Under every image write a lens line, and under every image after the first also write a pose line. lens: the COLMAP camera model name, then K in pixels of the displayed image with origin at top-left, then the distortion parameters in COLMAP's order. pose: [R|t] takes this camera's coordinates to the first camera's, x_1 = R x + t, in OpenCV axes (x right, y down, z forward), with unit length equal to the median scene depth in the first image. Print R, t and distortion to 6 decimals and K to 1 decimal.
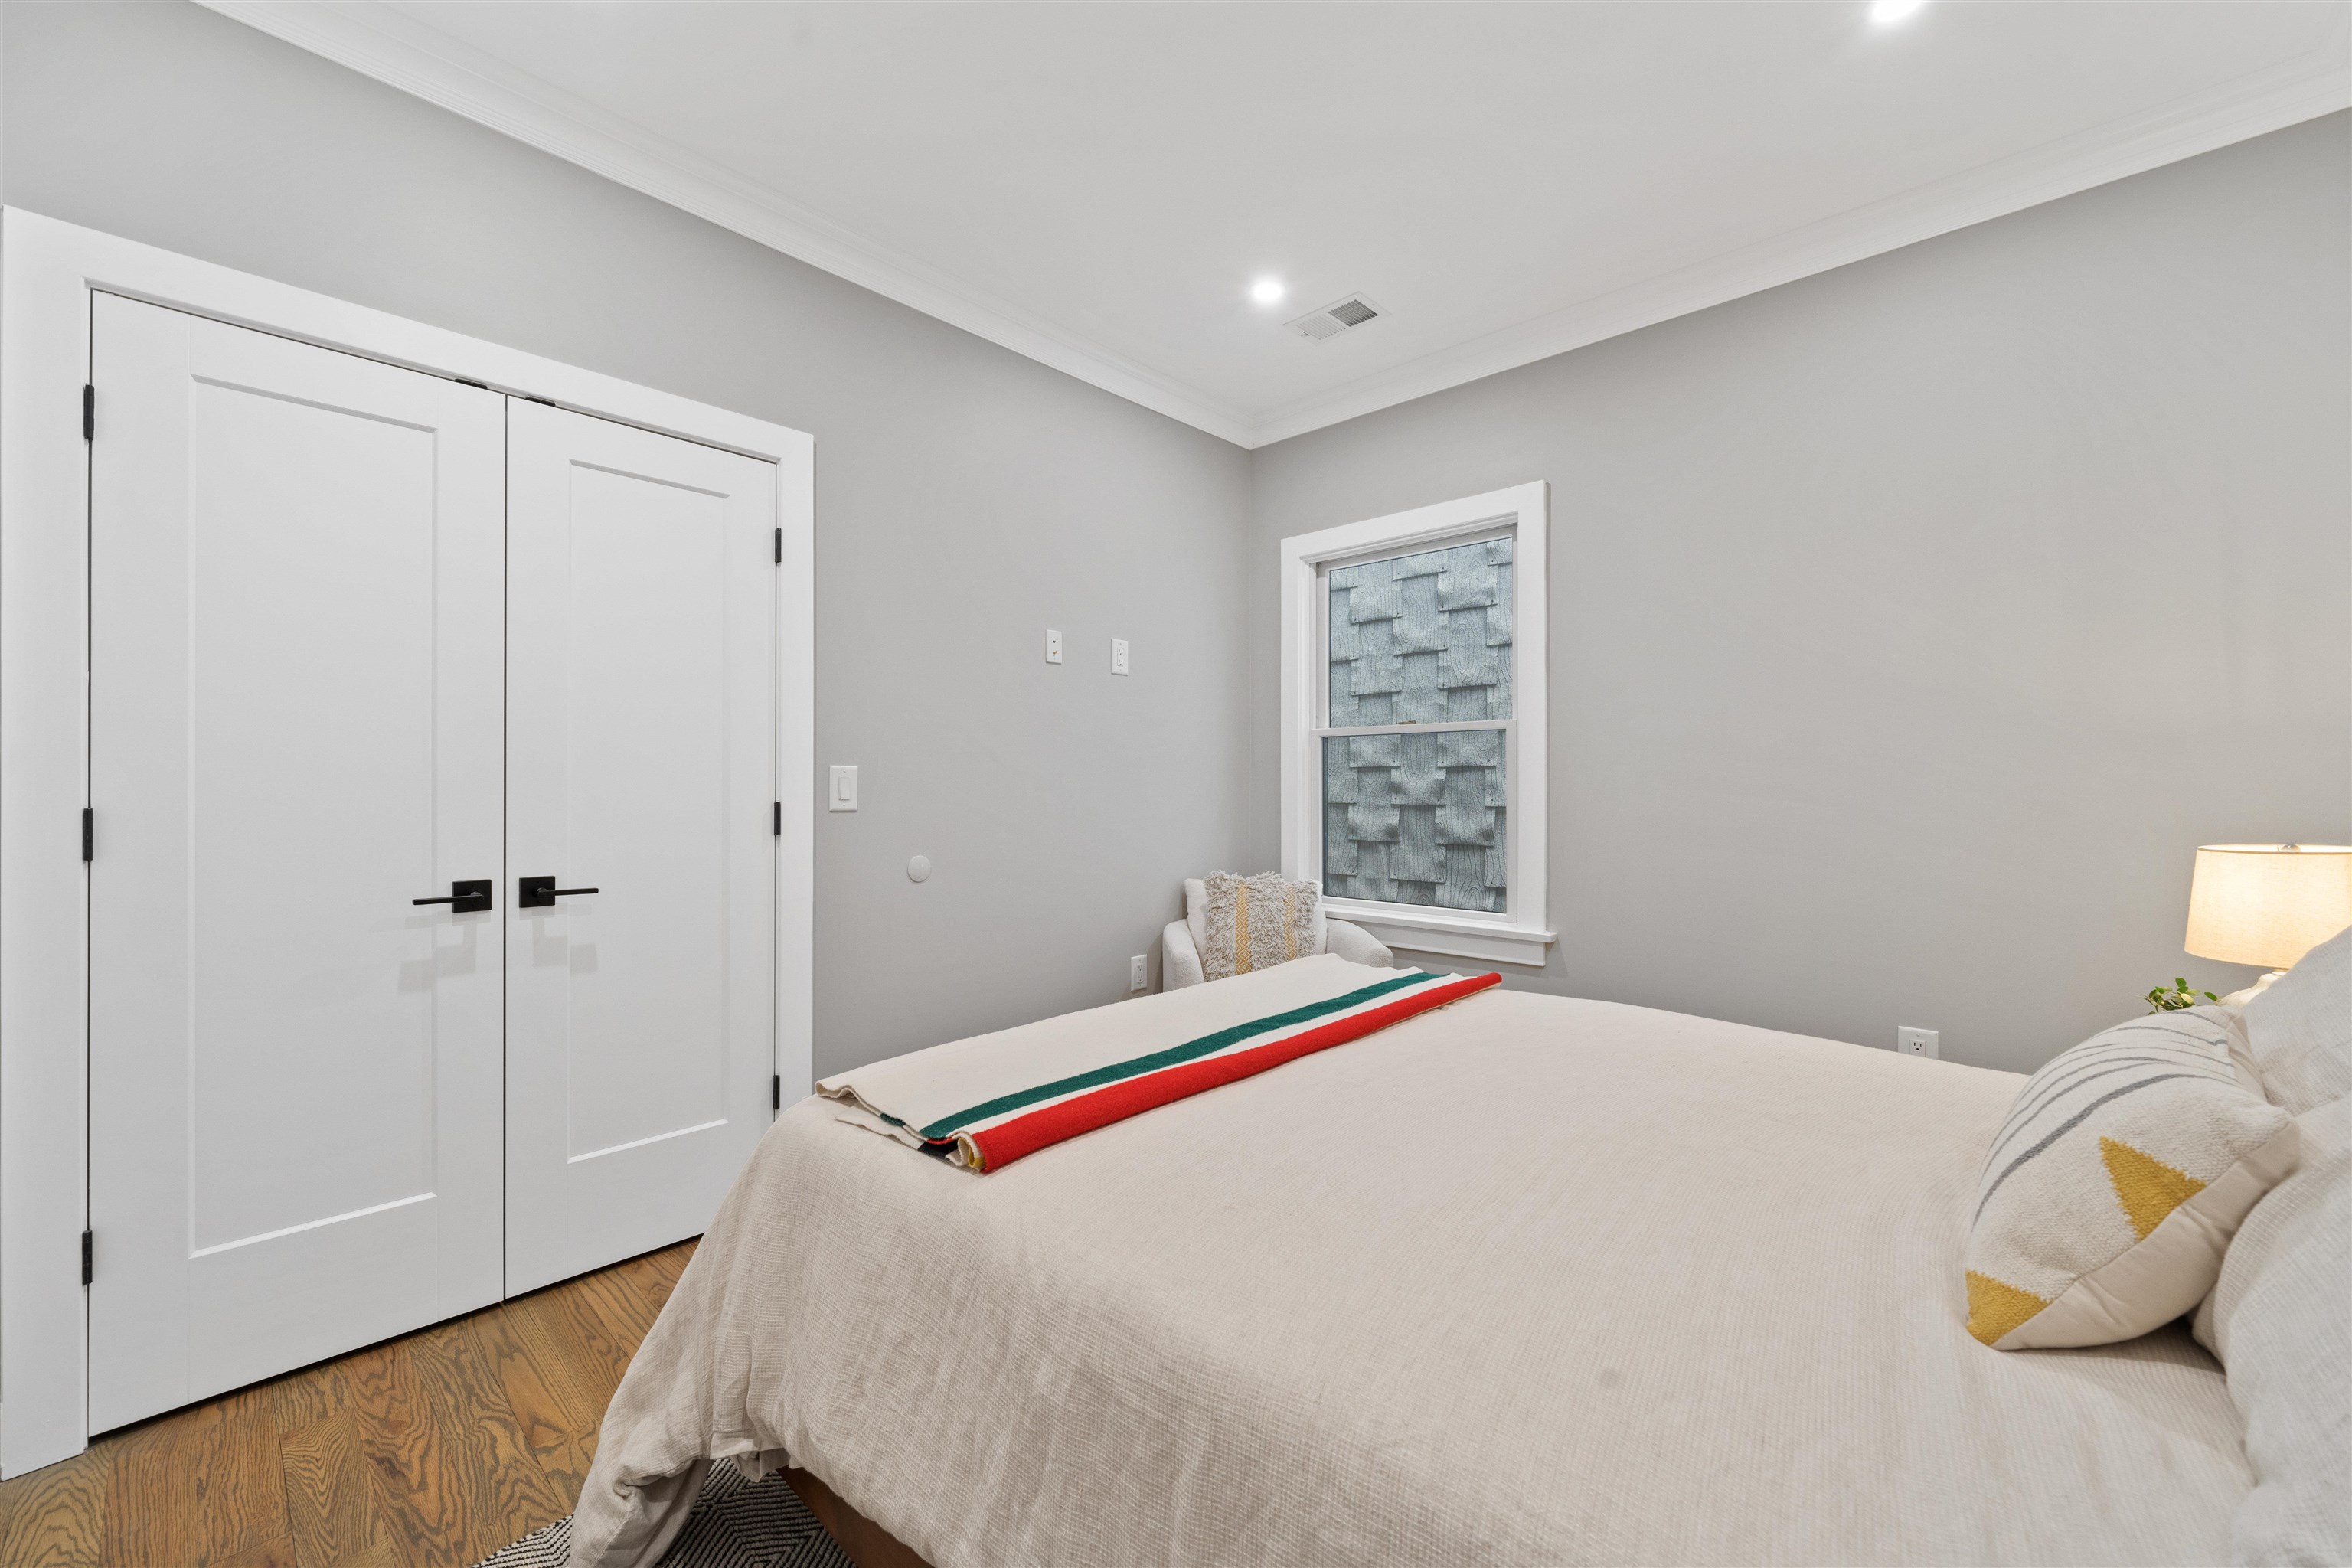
lens RADIAL K [[935.0, 0, 1175.3], [0, 935.0, 772.8], [0, 0, 1]] dist [-0.000665, 0.000253]
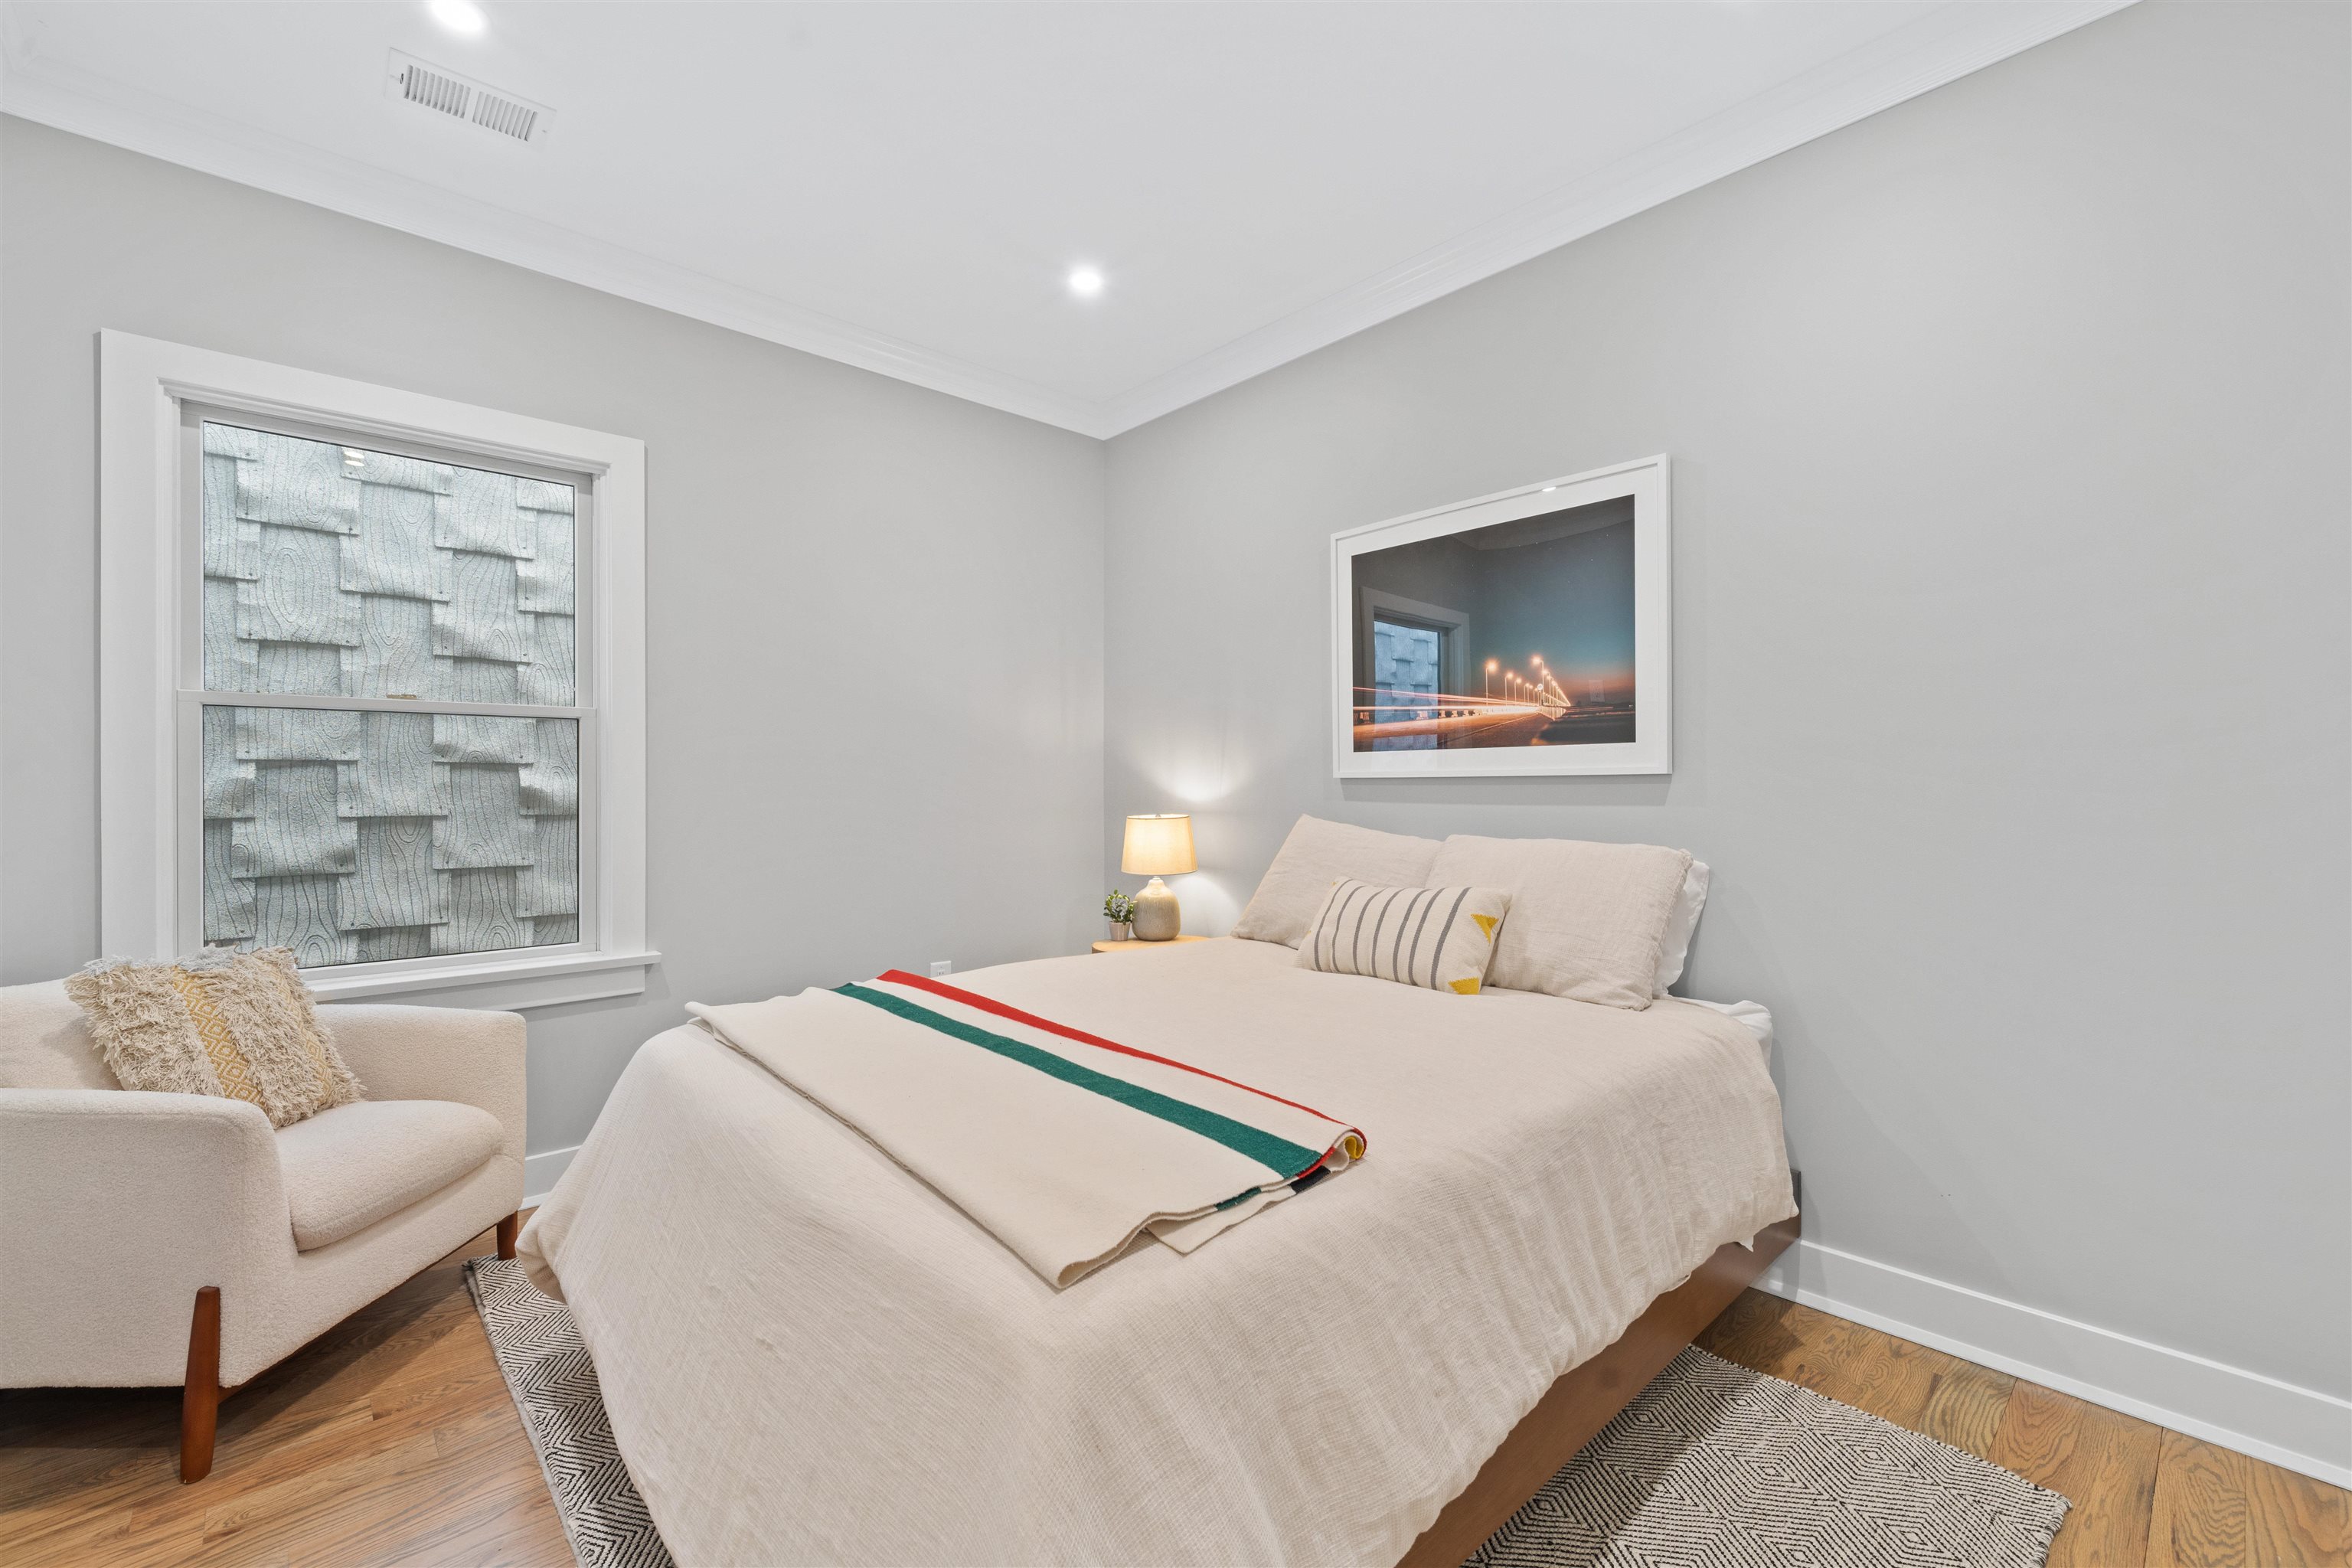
lens RADIAL K [[957.2, 0, 1177.9], [0, 957.2, 765.5], [0, 0, 1]] dist [0.000632, 0.000149]
pose [[0.065371, 0.013686, 0.997767, -0.347704], [-0.010581, 0.999859, -0.013022, -0.000233], [-0.997805, -0.009706, 0.065507, 0.320883]]
